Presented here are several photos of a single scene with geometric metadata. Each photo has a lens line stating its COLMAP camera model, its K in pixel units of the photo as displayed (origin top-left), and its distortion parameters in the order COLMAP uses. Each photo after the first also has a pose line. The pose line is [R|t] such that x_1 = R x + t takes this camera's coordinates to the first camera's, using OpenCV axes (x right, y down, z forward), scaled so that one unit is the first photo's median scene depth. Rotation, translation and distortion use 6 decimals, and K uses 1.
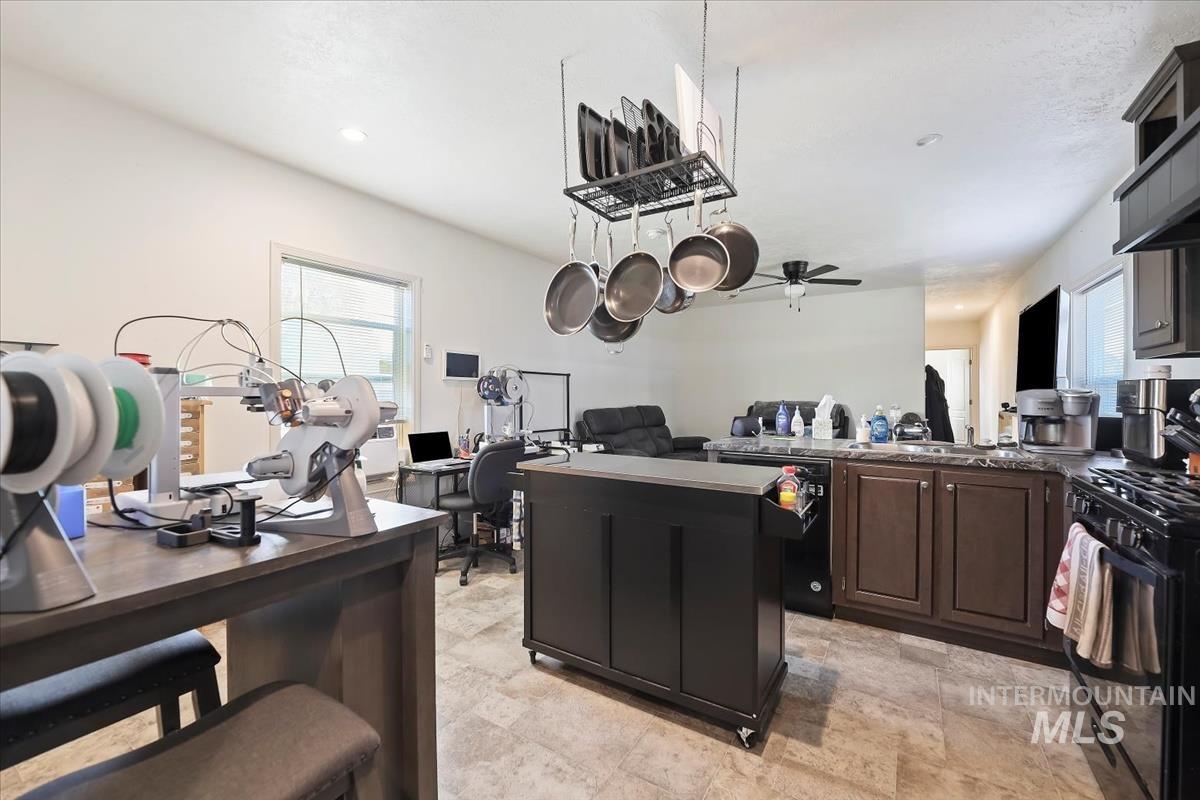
lens RADIAL K [[484.9, 0, 605.3], [0, 484.9, 396.1], [0, 0, 1]] dist [-0.001457, -0.000151]
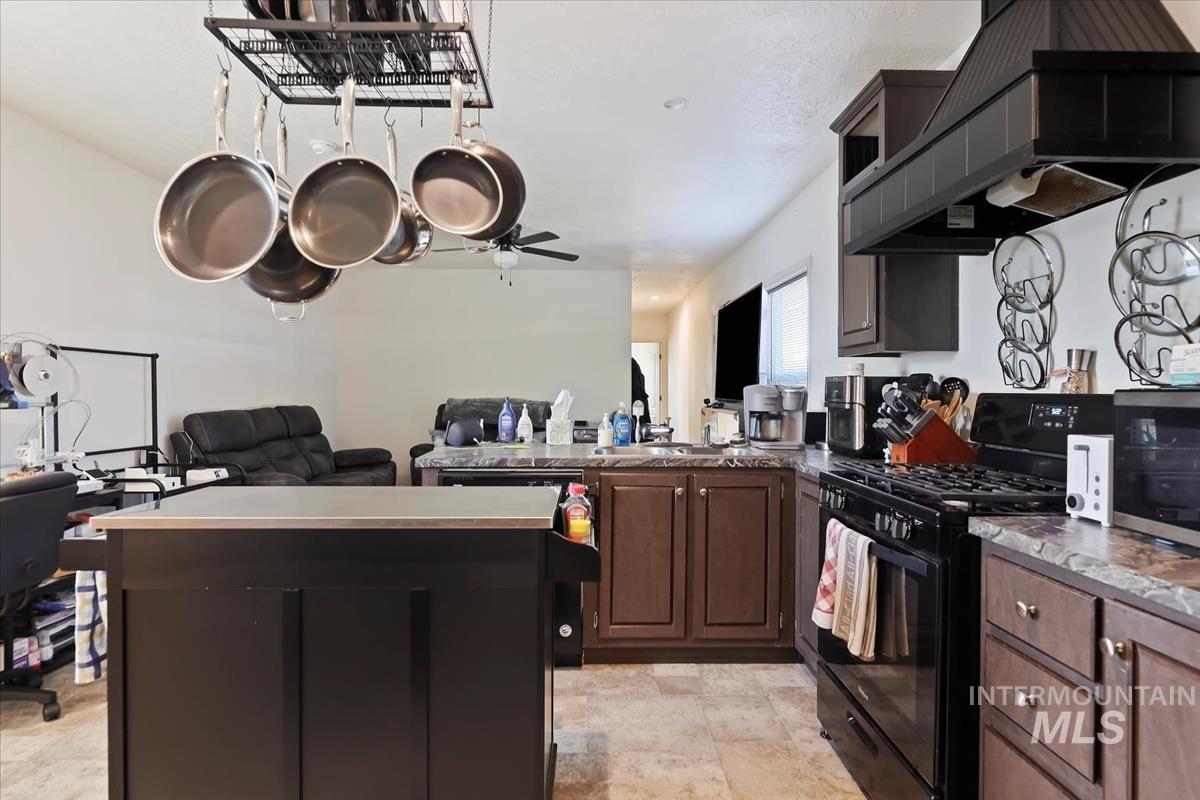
lens RADIAL K [[621.5, 0, 603.0], [0, 621.5, 396.5], [0, 0, 1]] dist [0.000069, -0.000108]
pose [[0.835687, -0.002973, 0.549199, -0.075637], [-0.001063, 0.999975, 0.007030, 0.001172], [-0.549206, -0.006458, 0.835662, 0.120567]]
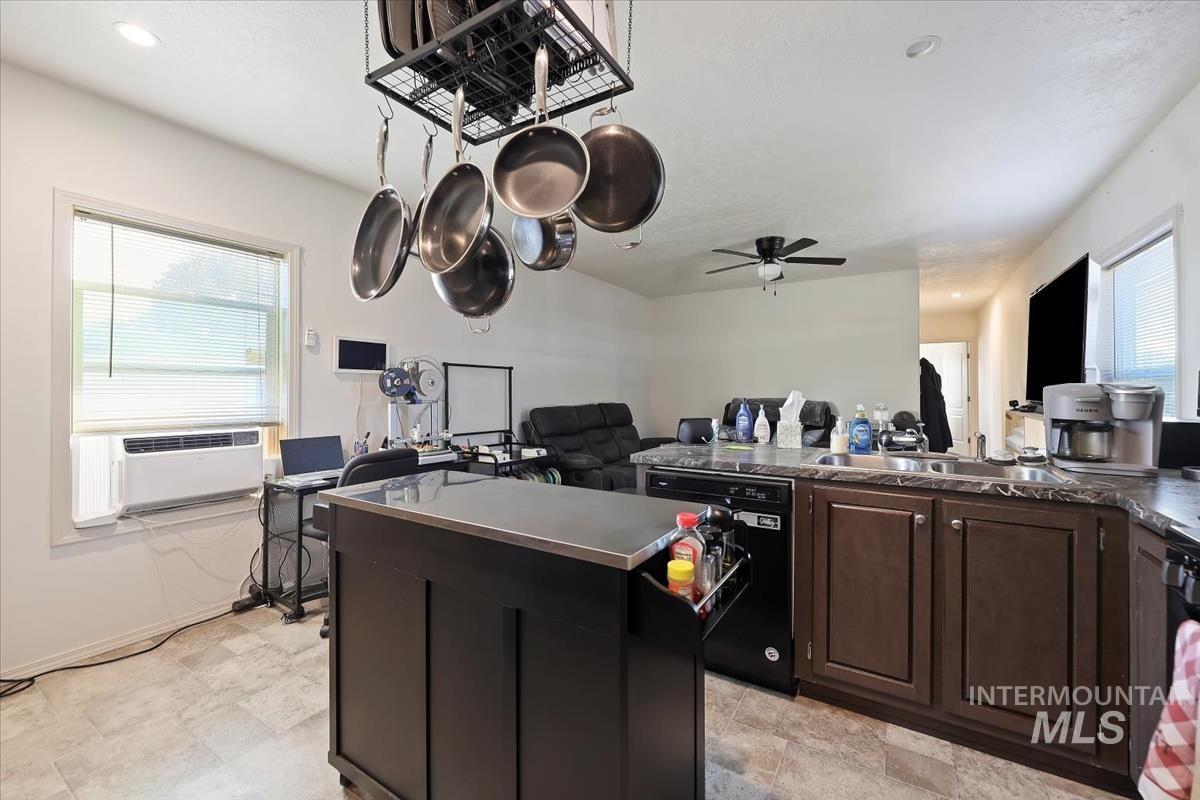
lens RADIAL K [[485.3, 0, 602.3], [0, 485.3, 387.8], [0, 0, 1]] dist [-0.001371, -0.000444]
pose [[0.999993, 0.000351, 0.003741, 0.182788], [-0.000317, 0.999960, -0.008991, -0.001115], [-0.003744, 0.008990, 0.999953, 0.277274]]
